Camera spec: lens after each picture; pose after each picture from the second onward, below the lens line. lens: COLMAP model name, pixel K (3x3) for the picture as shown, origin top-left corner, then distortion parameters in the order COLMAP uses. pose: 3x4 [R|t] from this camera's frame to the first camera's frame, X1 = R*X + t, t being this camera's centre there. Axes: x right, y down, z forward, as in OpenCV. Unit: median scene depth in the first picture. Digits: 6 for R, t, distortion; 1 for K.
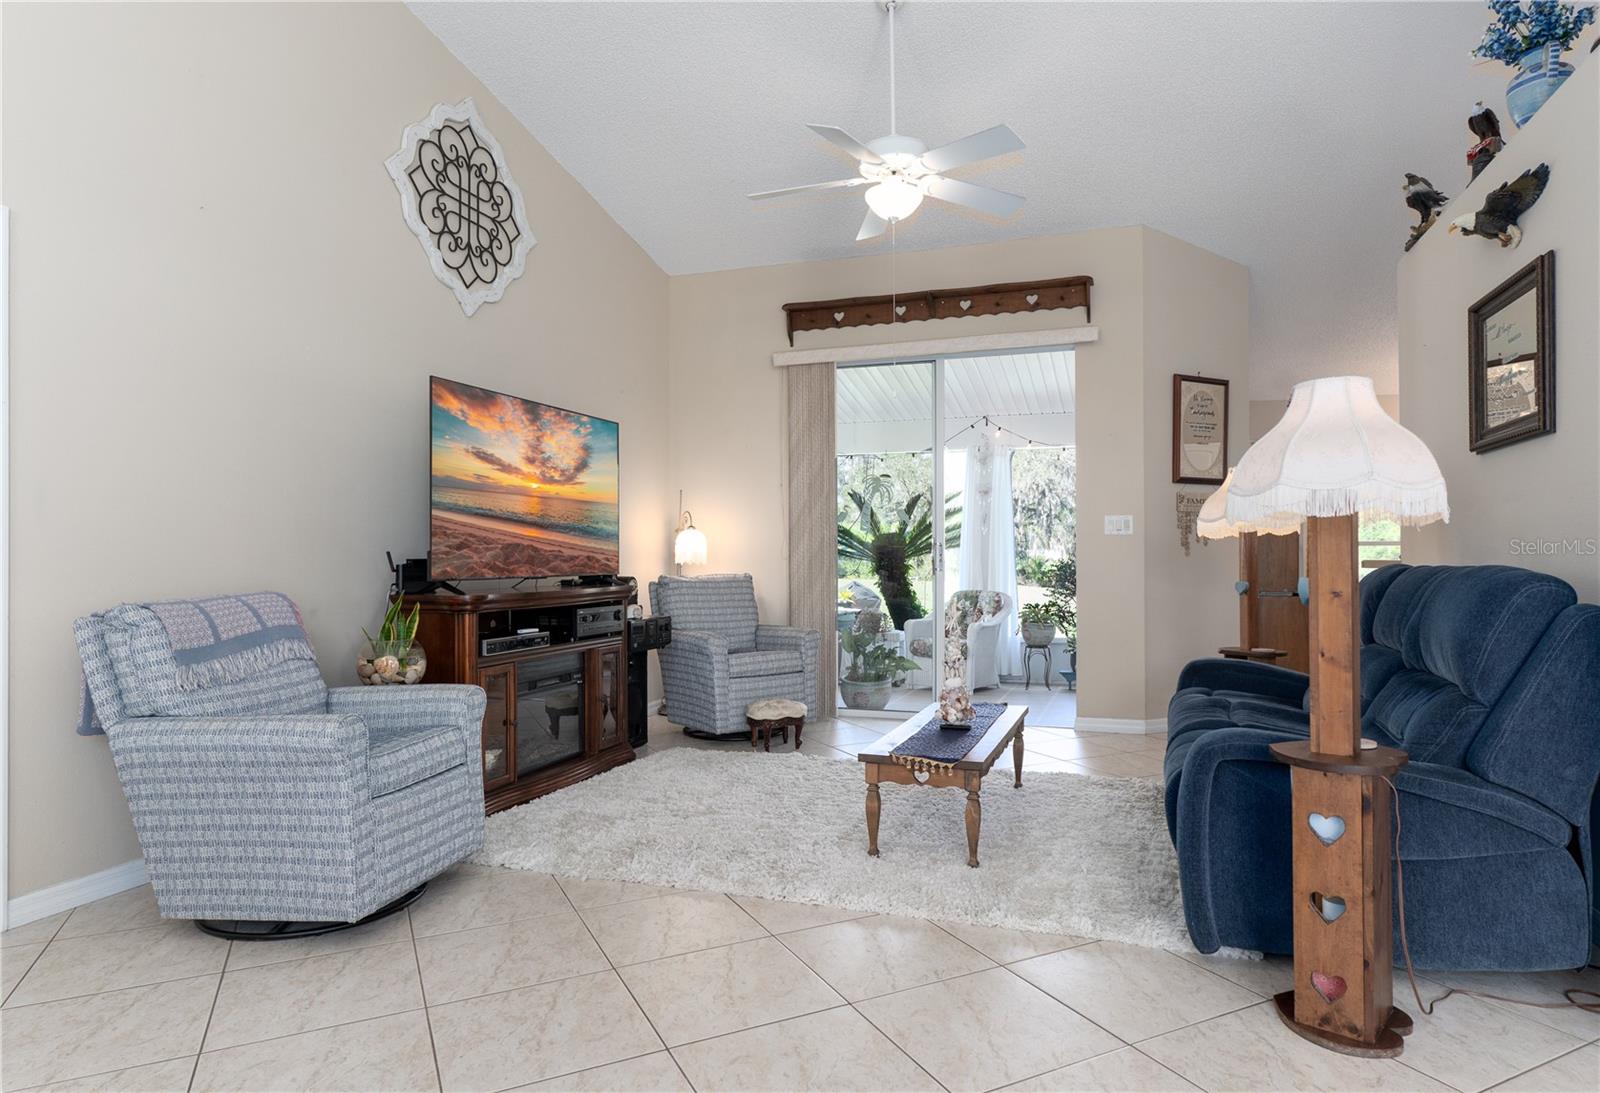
lens RADIAL K [[979.3, 0, 797.6], [0, 979.3, 546.1], [0, 0, 1]] dist [0.008755, 0.006218]
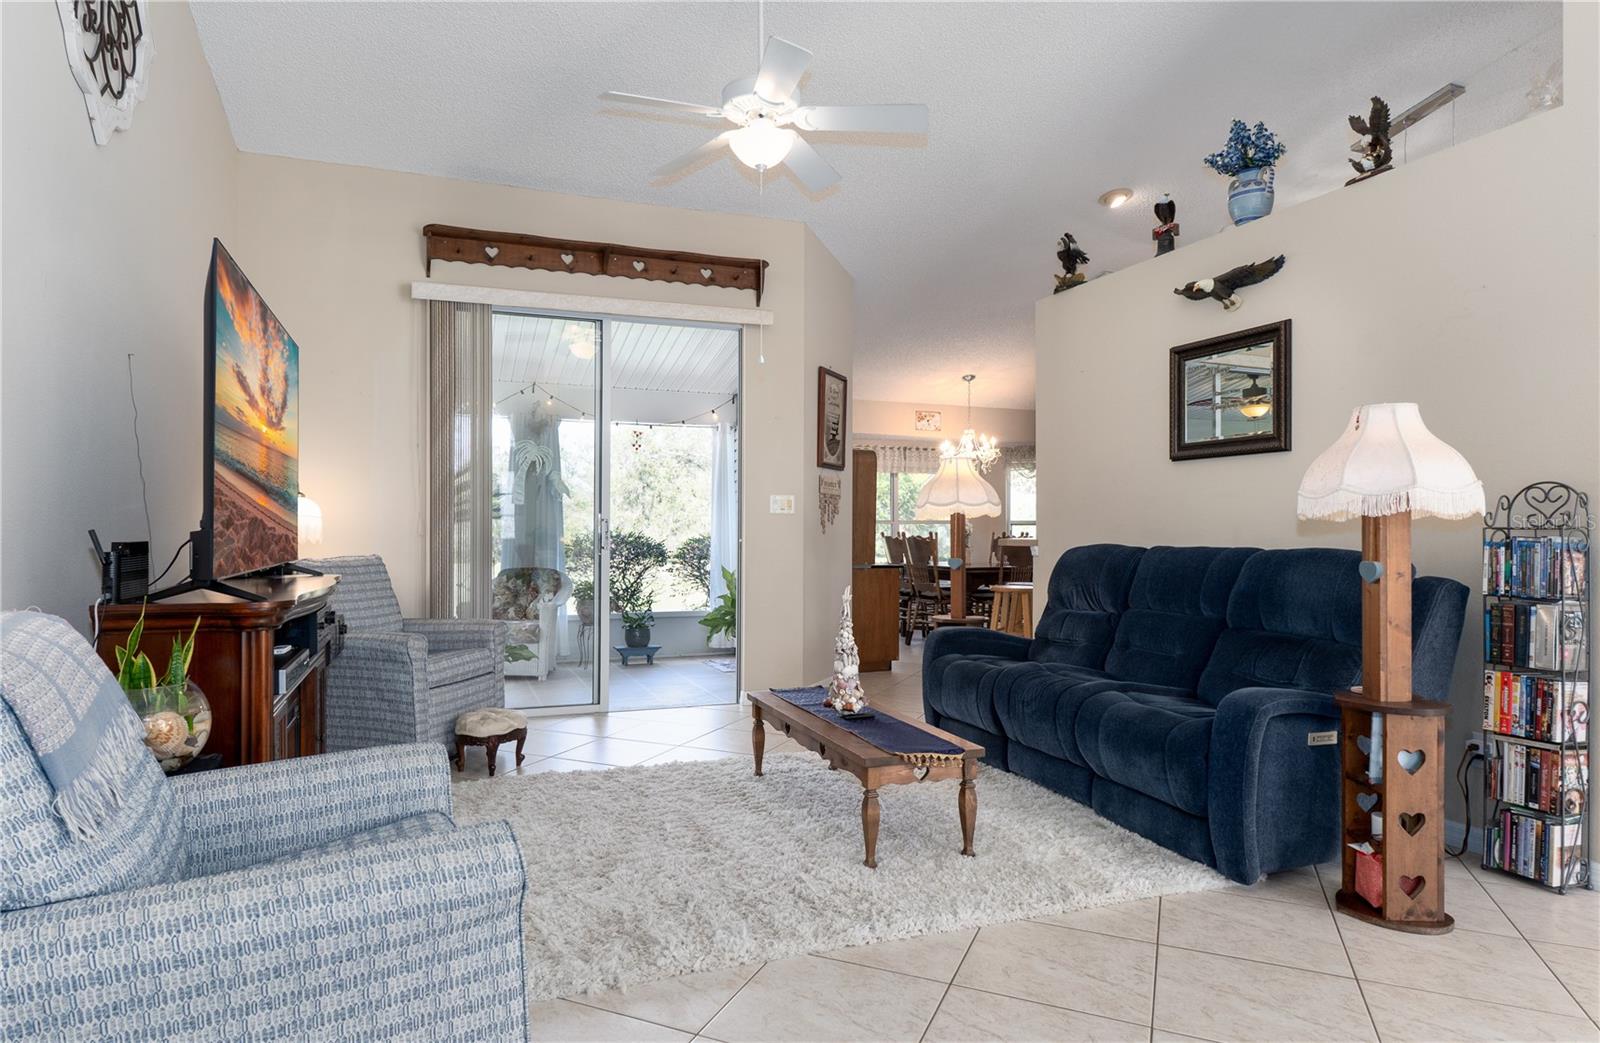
lens RADIAL K [[949.3, 0, 796.9], [0, 949.3, 527.2], [0, 0, 1]] dist [0.004386, 0.001096]
pose [[0.765265, 0.006416, 0.643683, -0.314573], [-0.013047, 0.999900, 0.005544, -0.003172], [-0.643583, -0.012641, 0.765272, 0.213596]]
